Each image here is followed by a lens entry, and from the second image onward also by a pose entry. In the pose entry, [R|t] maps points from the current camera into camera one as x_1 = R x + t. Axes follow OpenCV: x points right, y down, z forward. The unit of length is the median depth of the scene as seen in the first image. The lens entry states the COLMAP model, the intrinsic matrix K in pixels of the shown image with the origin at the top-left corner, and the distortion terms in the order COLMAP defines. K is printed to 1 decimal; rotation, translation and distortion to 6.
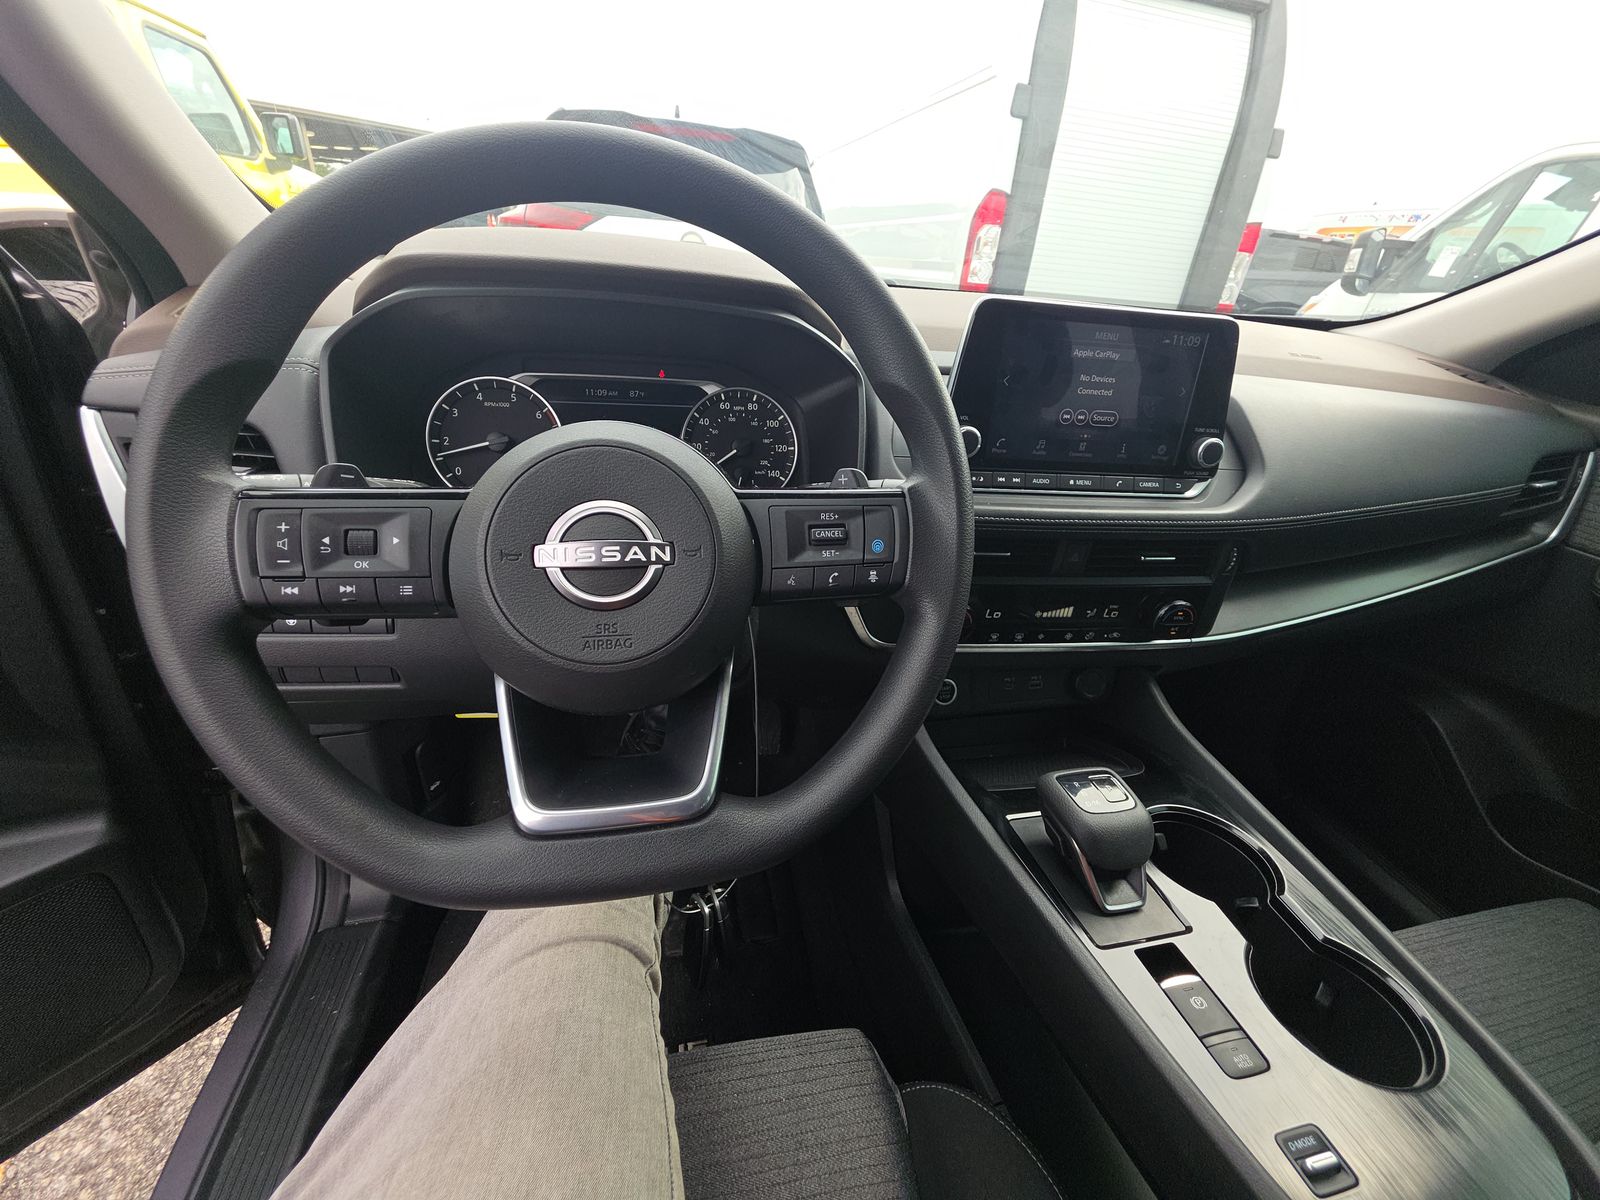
lens RADIAL K [[631.8, 0, 799.8], [0, 631.8, 595.4], [0, 0, 1]] dist [0.012340, -0.009968]
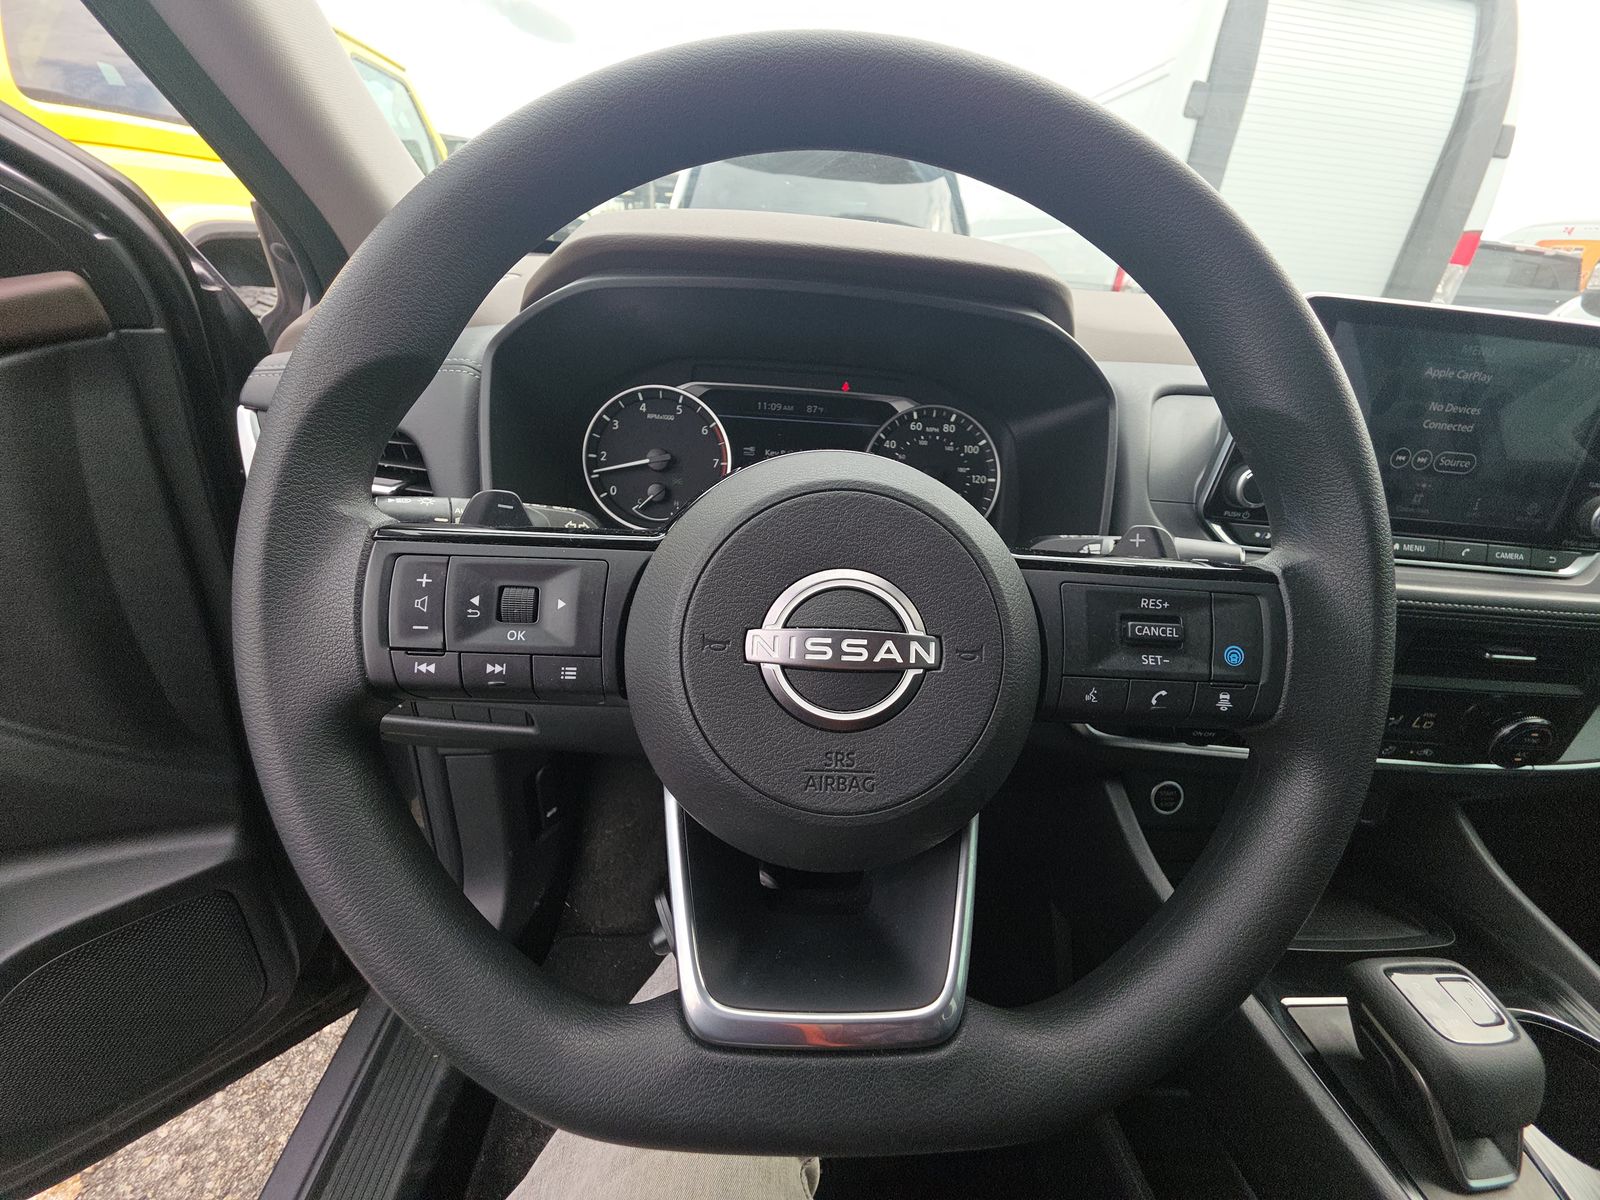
lens RADIAL K [[631.8, 0, 799.8], [0, 631.8, 595.4], [0, 0, 1]] dist [0.012340, -0.009968]
pose [[0.985460, 0.074990, -0.152461, -0.163492], [-0.077963, 0.996863, -0.013606, -0.069953], [0.150962, 0.025294, 0.988216, 0.204163]]
